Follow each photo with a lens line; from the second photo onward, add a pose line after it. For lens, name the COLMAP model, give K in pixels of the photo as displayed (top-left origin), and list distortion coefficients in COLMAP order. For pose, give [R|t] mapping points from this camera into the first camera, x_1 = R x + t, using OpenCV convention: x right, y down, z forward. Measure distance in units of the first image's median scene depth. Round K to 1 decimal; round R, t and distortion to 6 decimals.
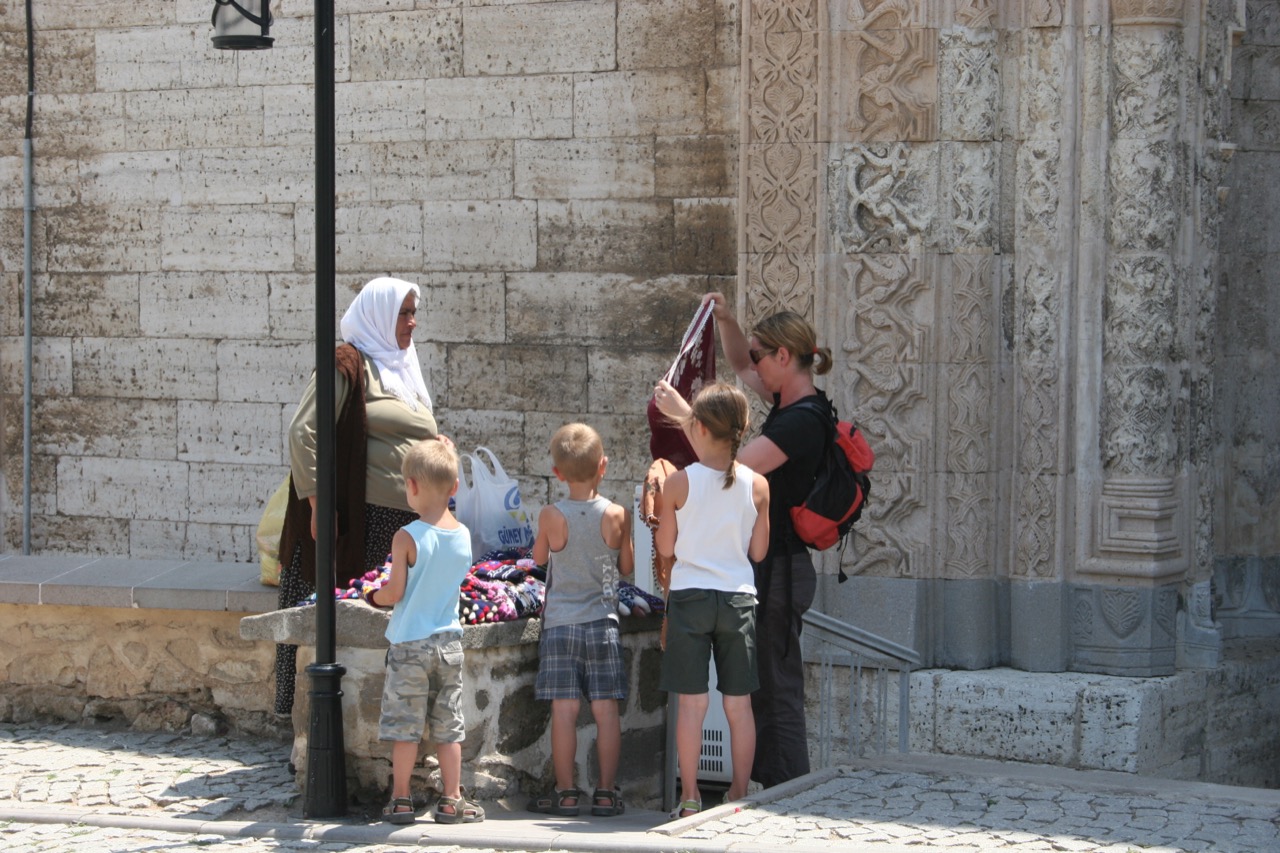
lens RADIAL K [[2998.2, 0, 640.0], [0, 2998.2, 426.5], [0, 0, 1]] dist [0.063414, 0.341410]
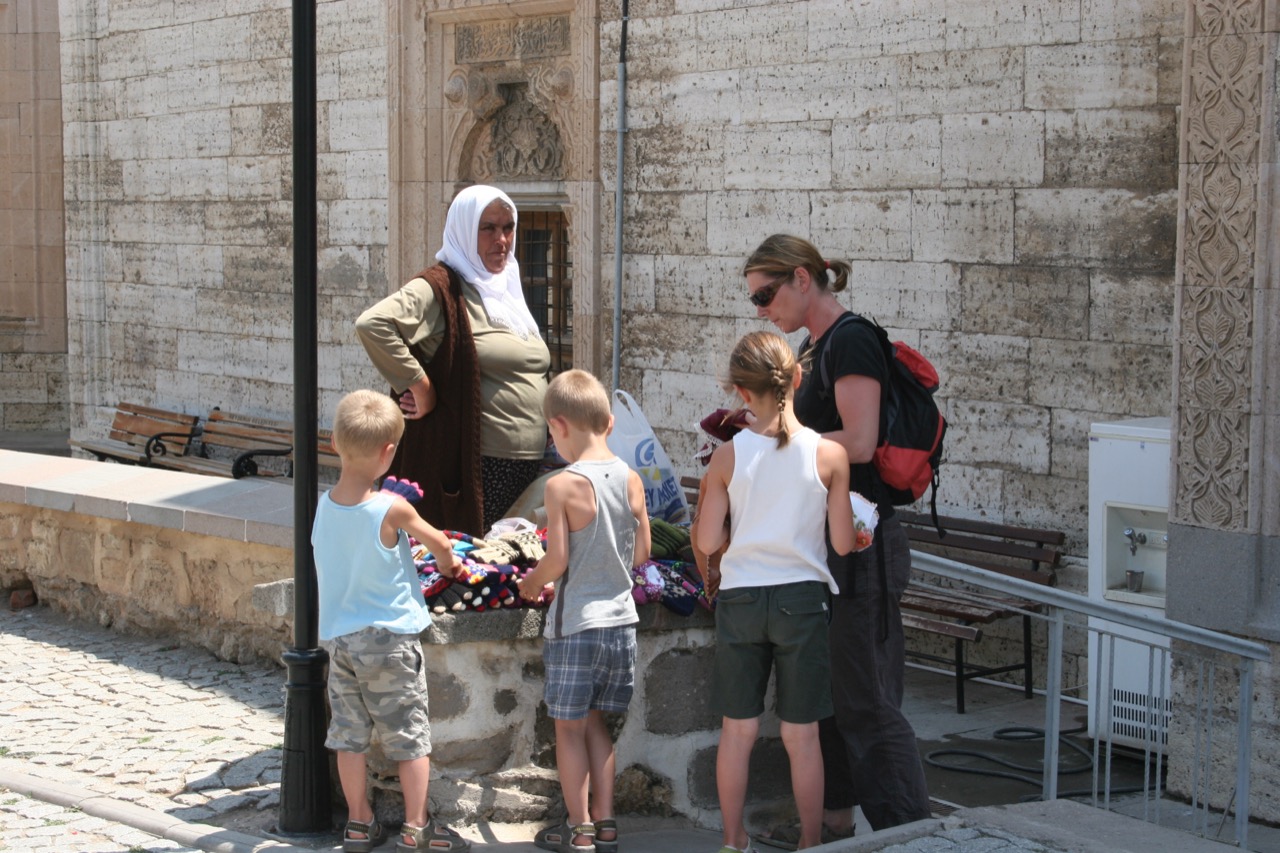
lens RADIAL K [[2462.7, 0, 640.0], [0, 2462.7, 426.5], [0, 0, 1]] dist [0.053566, 0.057133]
pose [[0.925074, 0.033599, -0.378298, 0.140520], [-0.018257, 0.998862, 0.044069, -0.008803], [0.379348, -0.033861, 0.924634, 0.234859]]
